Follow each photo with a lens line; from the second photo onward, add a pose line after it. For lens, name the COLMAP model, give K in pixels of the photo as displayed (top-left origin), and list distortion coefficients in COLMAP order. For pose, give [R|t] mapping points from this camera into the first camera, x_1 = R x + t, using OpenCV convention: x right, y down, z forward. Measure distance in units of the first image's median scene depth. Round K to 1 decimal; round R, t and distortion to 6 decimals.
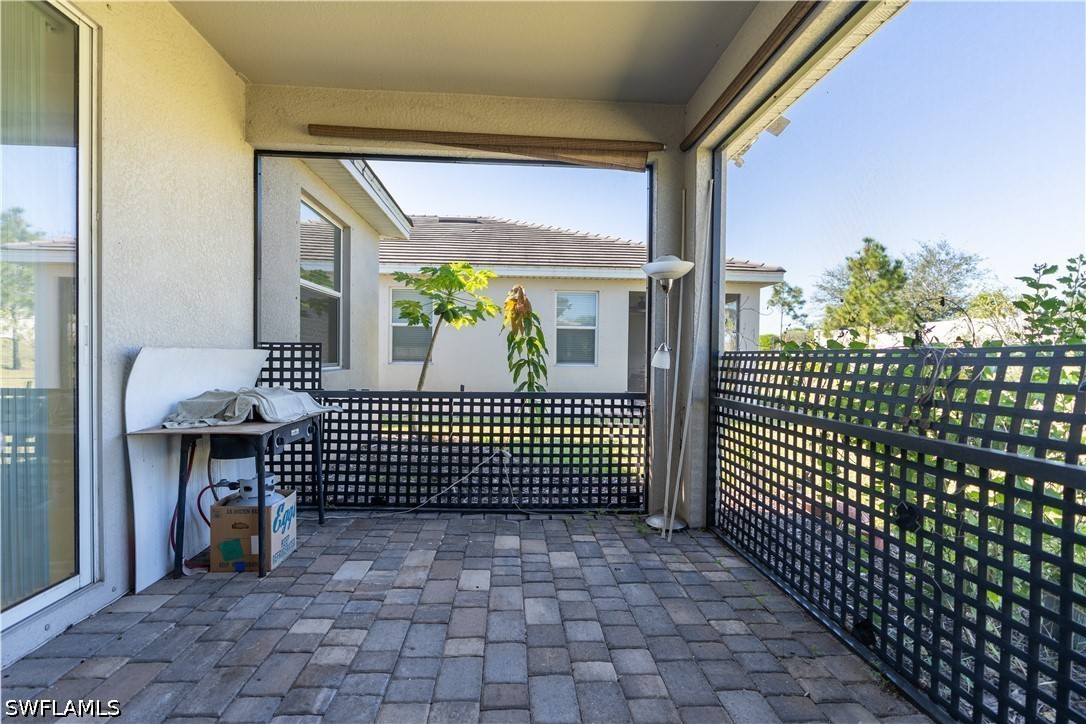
lens RADIAL K [[488.8, 0, 547.5], [0, 488.8, 363.2], [0, 0, 1]] dist [-0.012005, 0.000866]
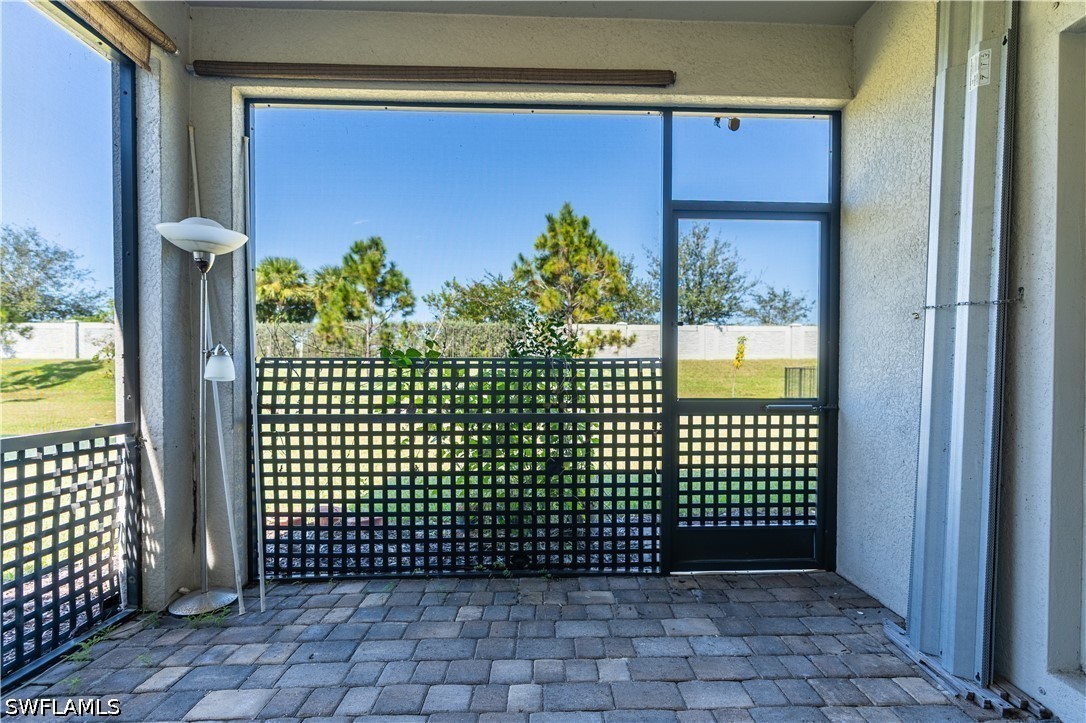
lens RADIAL K [[508.7, 0, 562.0], [0, 508.7, 375.1], [0, 0, 1]] dist [-0.015433, 0.000433]
pose [[0.039606, -0.024762, 0.998909, -0.415961], [0.013794, 0.999611, 0.024232, -0.007111], [-0.999120, 0.012819, 0.039932, 0.422927]]
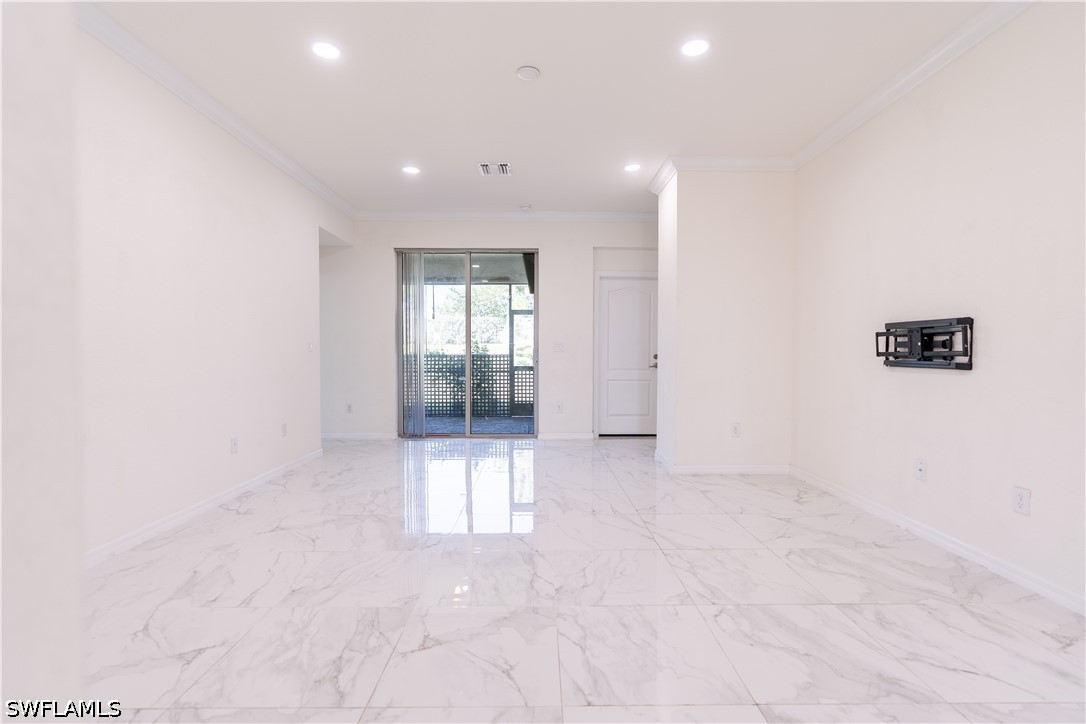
lens RADIAL K [[493.3, 0, 544.1], [0, 493.3, 364.7], [0, 0, 1]] dist [-0.010439, 0.001865]
pose [[0.067503, -0.044402, 0.996731, -2.245420], [0.013991, 0.998953, 0.043553, -0.070722], [-0.997621, 0.011005, 0.068054, -0.061096]]
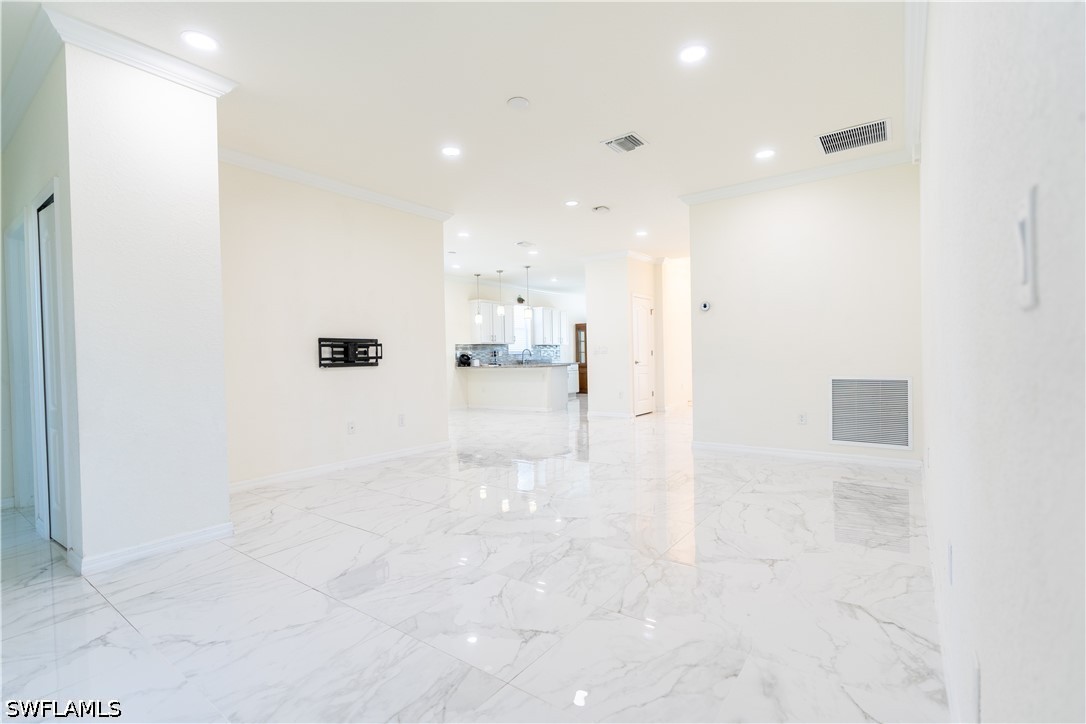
lens RADIAL K [[493.3, 0, 544.1], [0, 493.3, 364.7], [0, 0, 1]] dist [-0.010439, 0.001865]
pose [[-0.654487, 0.008167, -0.756029, -0.733900], [-0.000392, 0.999938, 0.011141, -0.042679], [0.756073, 0.007588, -0.654443, 0.660860]]
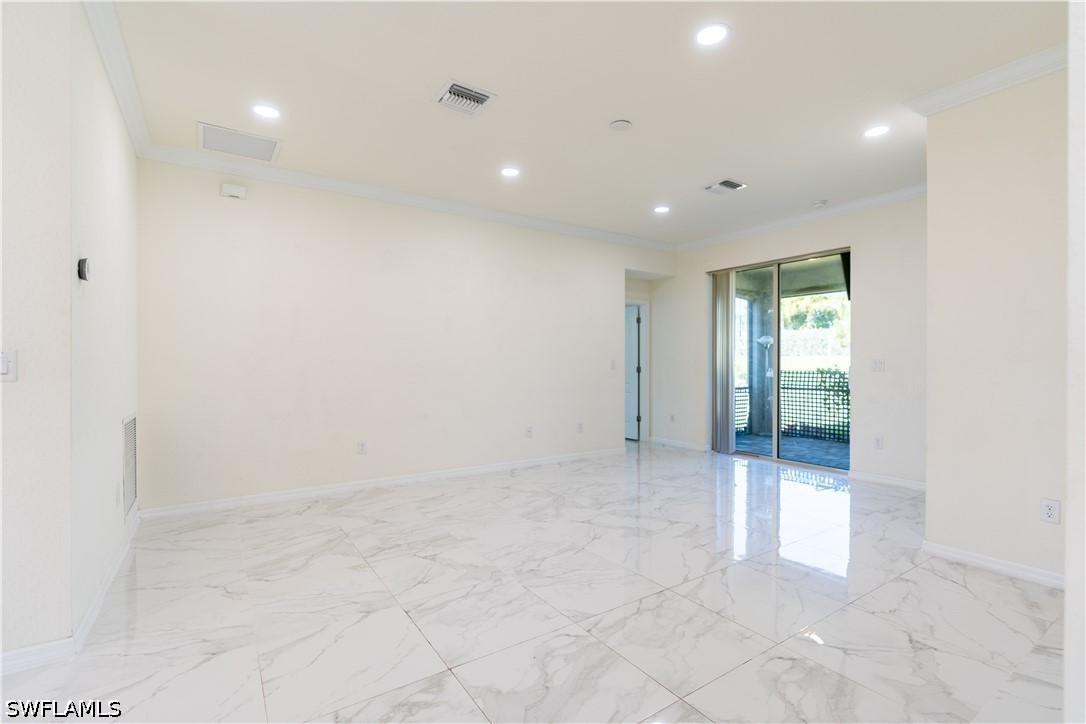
lens RADIAL K [[493.3, 0, 544.1], [0, 493.3, 364.7], [0, 0, 1]] dist [-0.010439, 0.001865]
pose [[0.871261, -0.019274, 0.490441, -1.988809], [0.022087, 0.999756, 0.000052, -0.077506], [-0.490322, 0.010787, 0.871474, -0.712020]]
